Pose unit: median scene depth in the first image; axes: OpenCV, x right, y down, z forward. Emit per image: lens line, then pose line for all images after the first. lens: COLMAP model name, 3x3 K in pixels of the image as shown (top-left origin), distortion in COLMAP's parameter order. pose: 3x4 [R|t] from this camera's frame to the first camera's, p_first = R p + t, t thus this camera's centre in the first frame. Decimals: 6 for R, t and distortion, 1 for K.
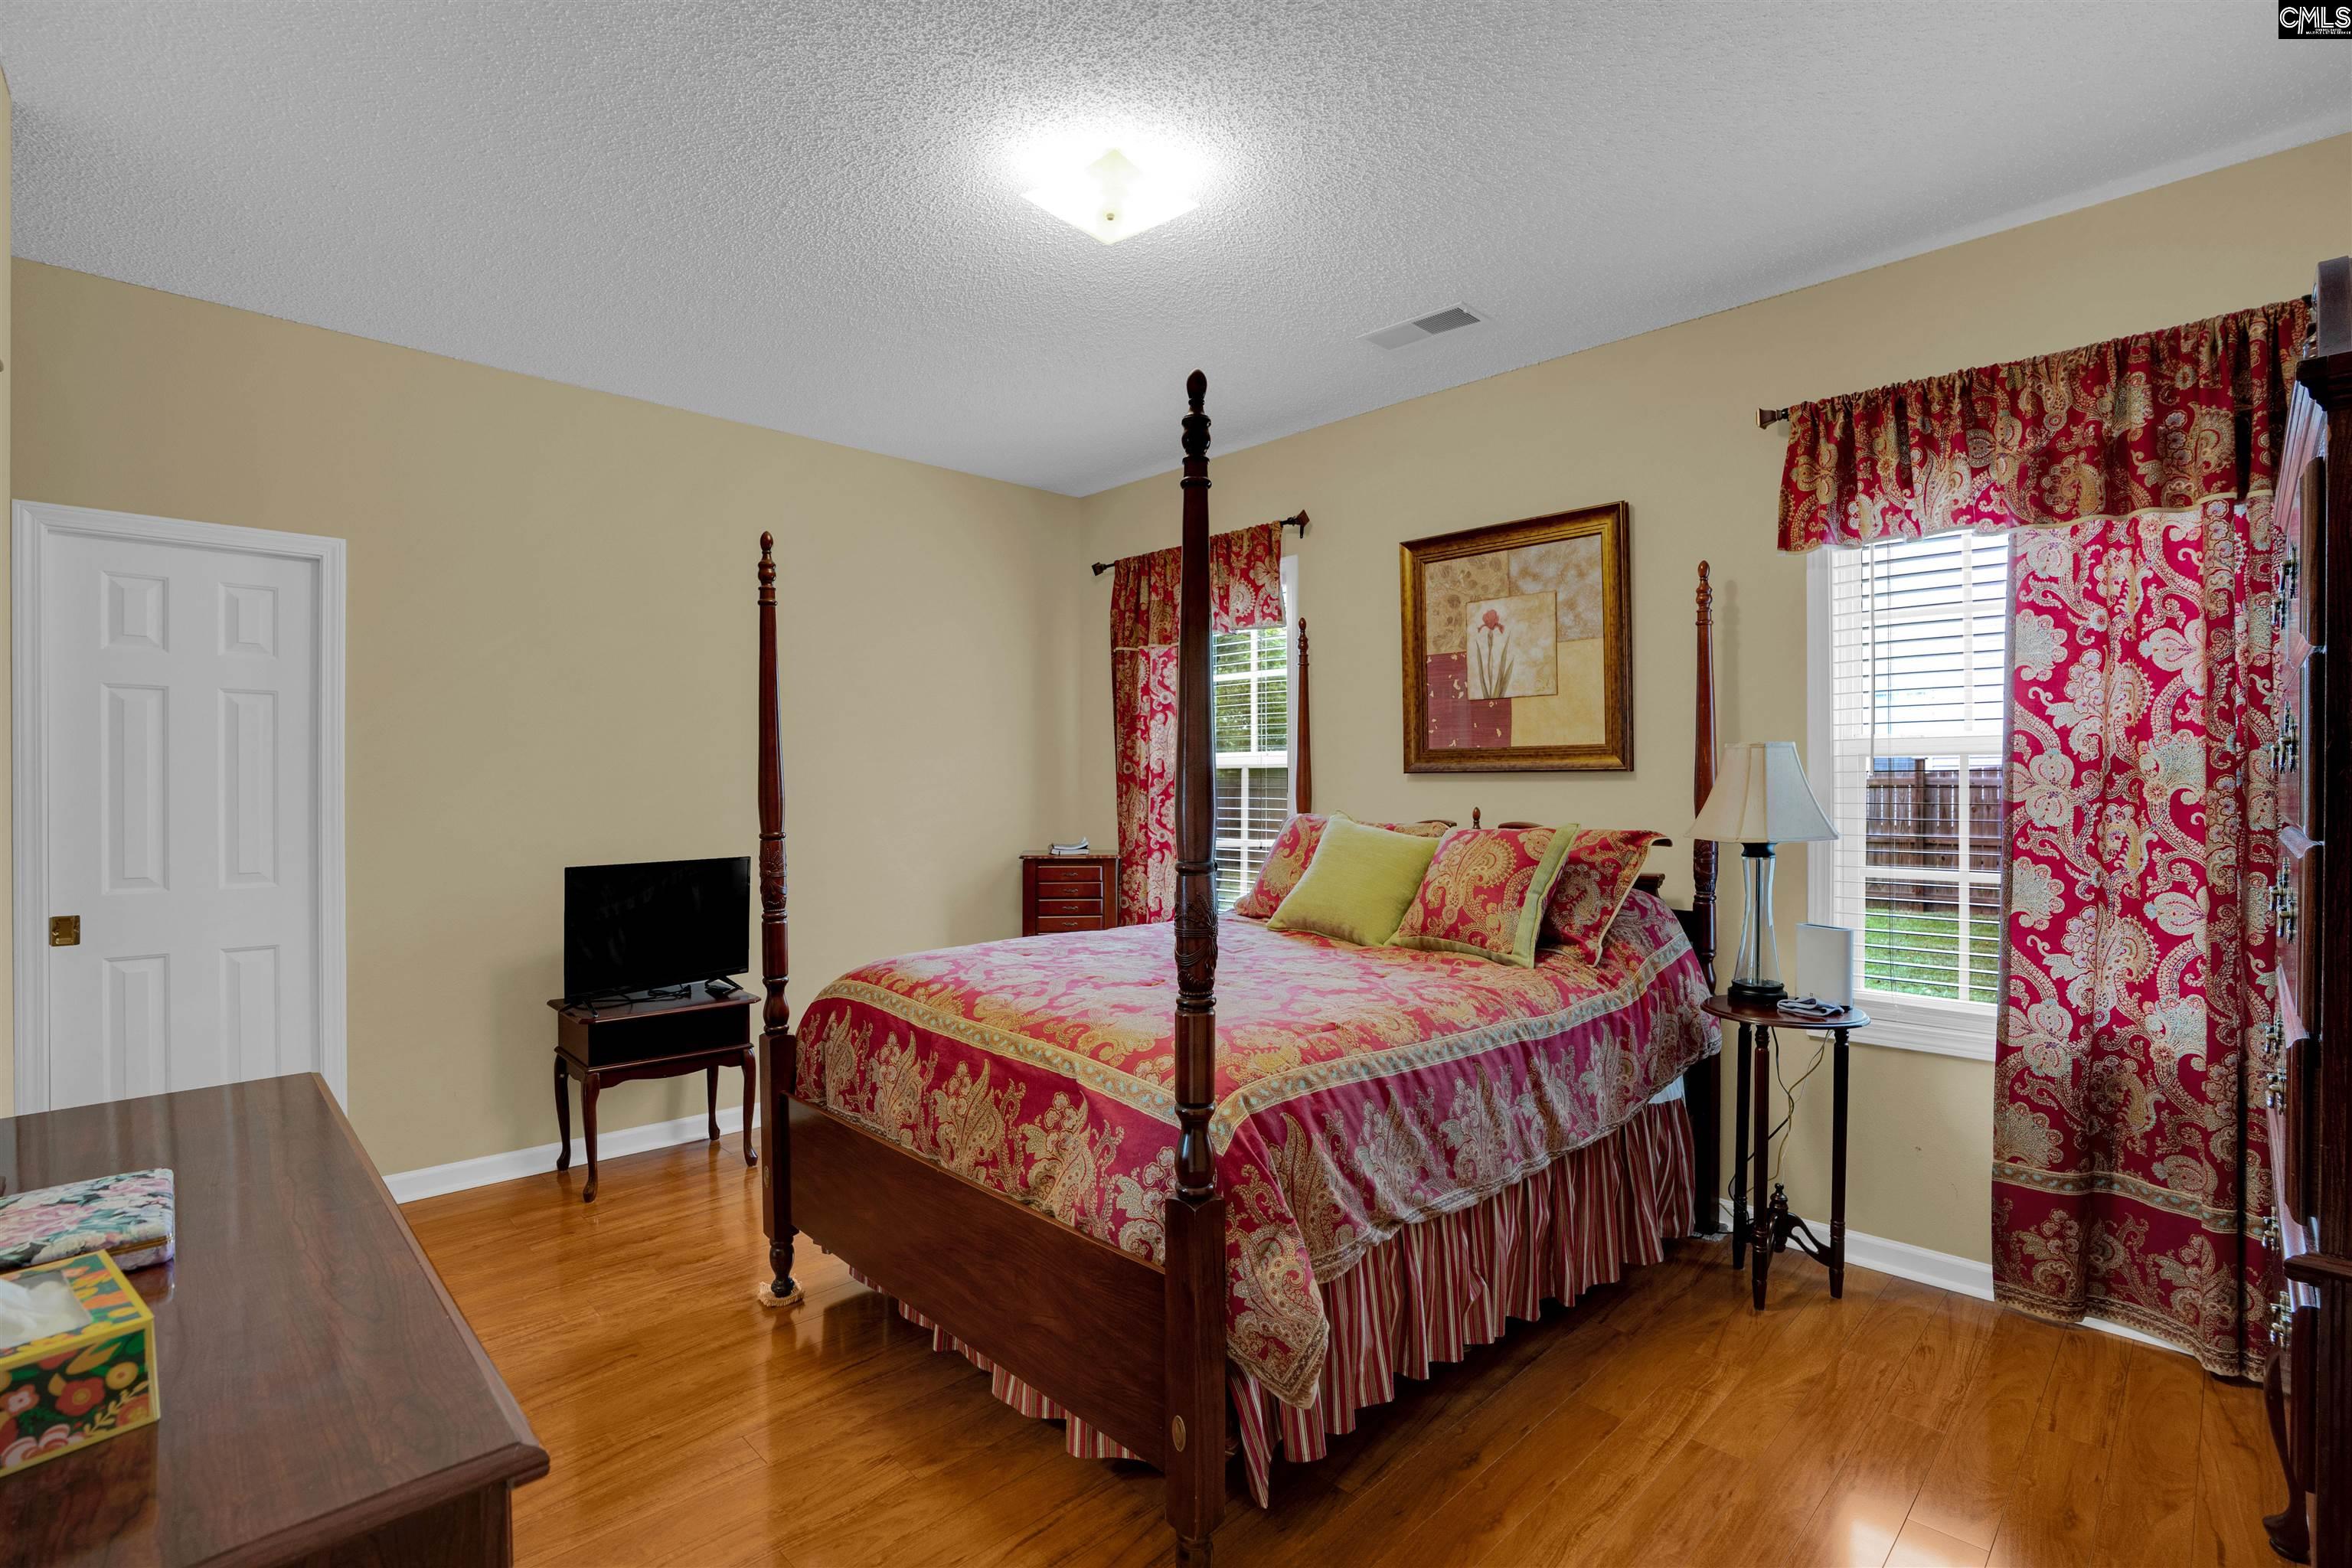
lens RADIAL K [[1088.0, 0, 1175.6], [0, 1088.0, 779.0], [0, 0, 1]] dist [-0.057150, 0.016728]
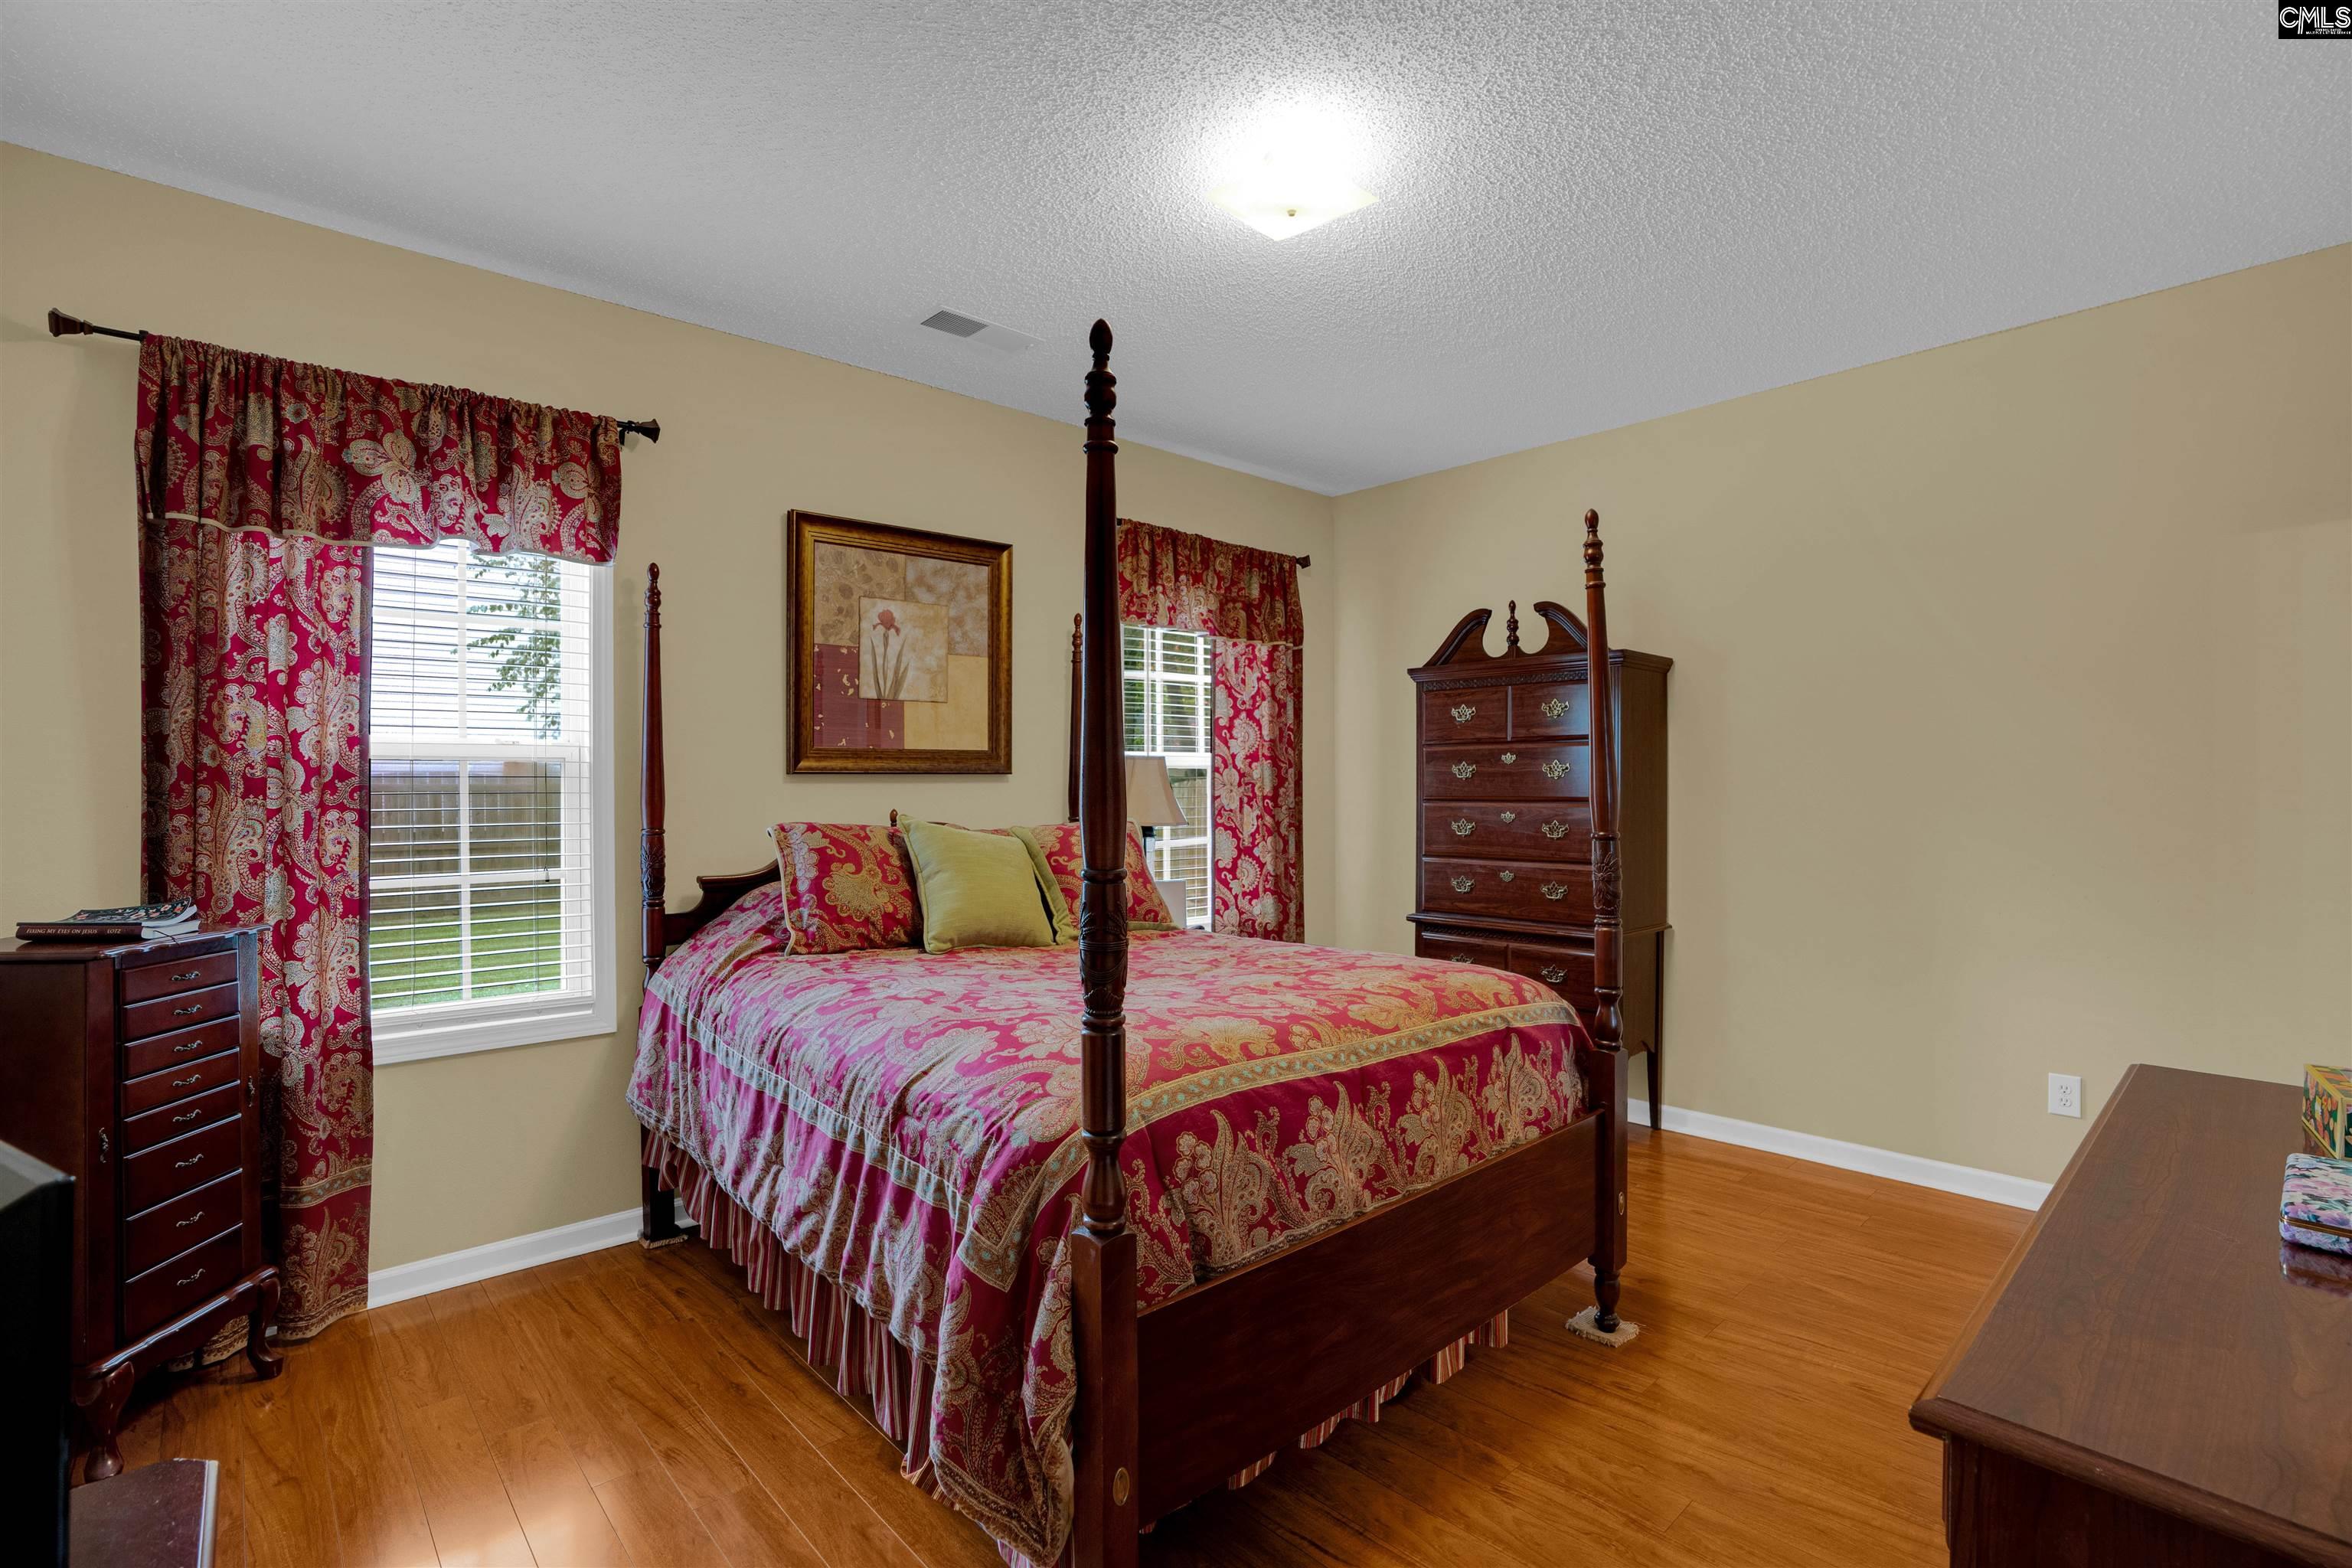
lens RADIAL K [[1088.0, 0, 1180.0], [0, 1088.0, 783.4], [0, 0, 1]] dist [-0.057150, 0.016728]
pose [[0.035281, 0.003917, 0.999370, -0.693266], [0.000252, 0.999992, -0.003929, 0.006360], [-0.999377, 0.000391, 0.035280, 0.703586]]
